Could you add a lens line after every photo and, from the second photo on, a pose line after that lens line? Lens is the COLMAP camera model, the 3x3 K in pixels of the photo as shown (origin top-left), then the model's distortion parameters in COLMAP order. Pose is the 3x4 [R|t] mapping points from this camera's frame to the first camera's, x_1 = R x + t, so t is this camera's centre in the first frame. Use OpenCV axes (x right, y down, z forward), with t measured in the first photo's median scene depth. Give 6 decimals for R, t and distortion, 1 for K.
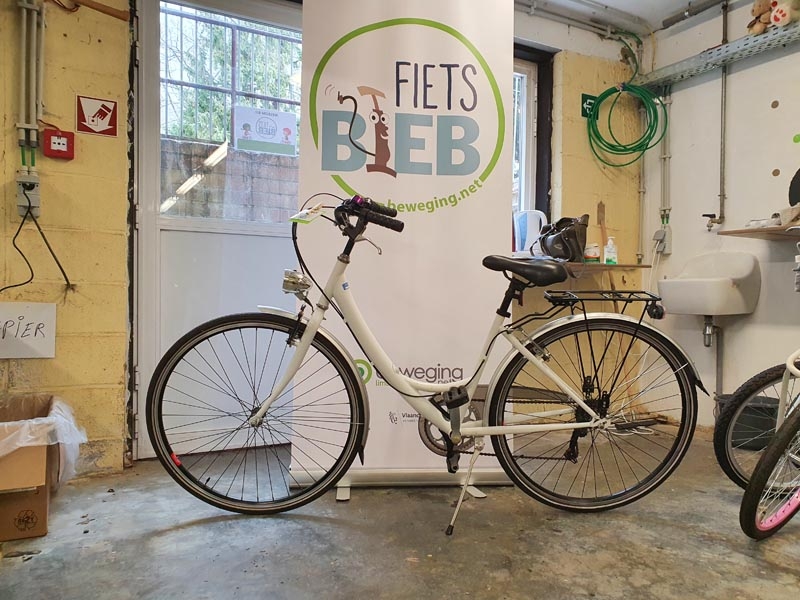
lens RADIAL K [[604.1, 0, 408.5], [0, 604.1, 320.0], [0, 0, 1]] dist [0.019197, -0.017700]
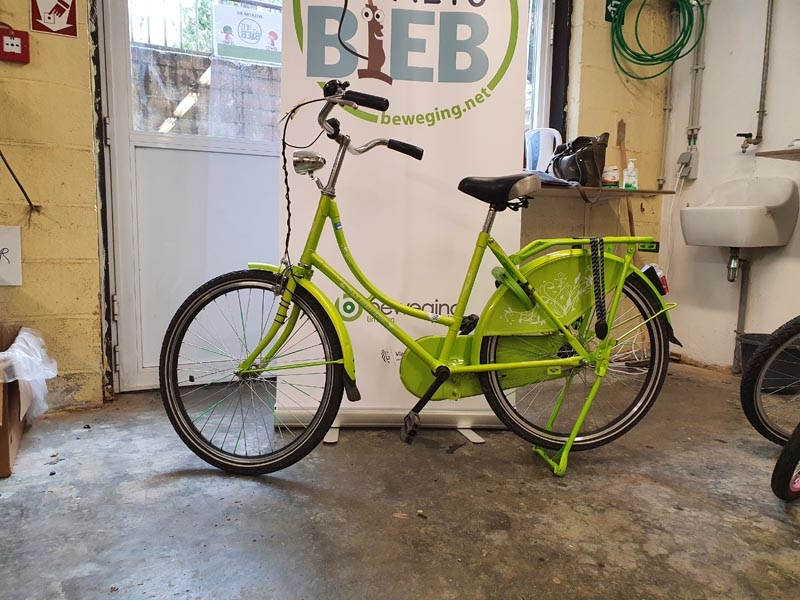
lens RADIAL K [[566.2, 0, 398.4], [0, 566.2, 305.5], [0, 0, 1]] dist [-0.014215, 0.015350]
pose [[0.999297, 0.015046, -0.034344, 0.022129], [-0.011418, 0.994565, 0.103487, -0.003357], [0.035714, -0.103022, 0.994038, 0.156211]]
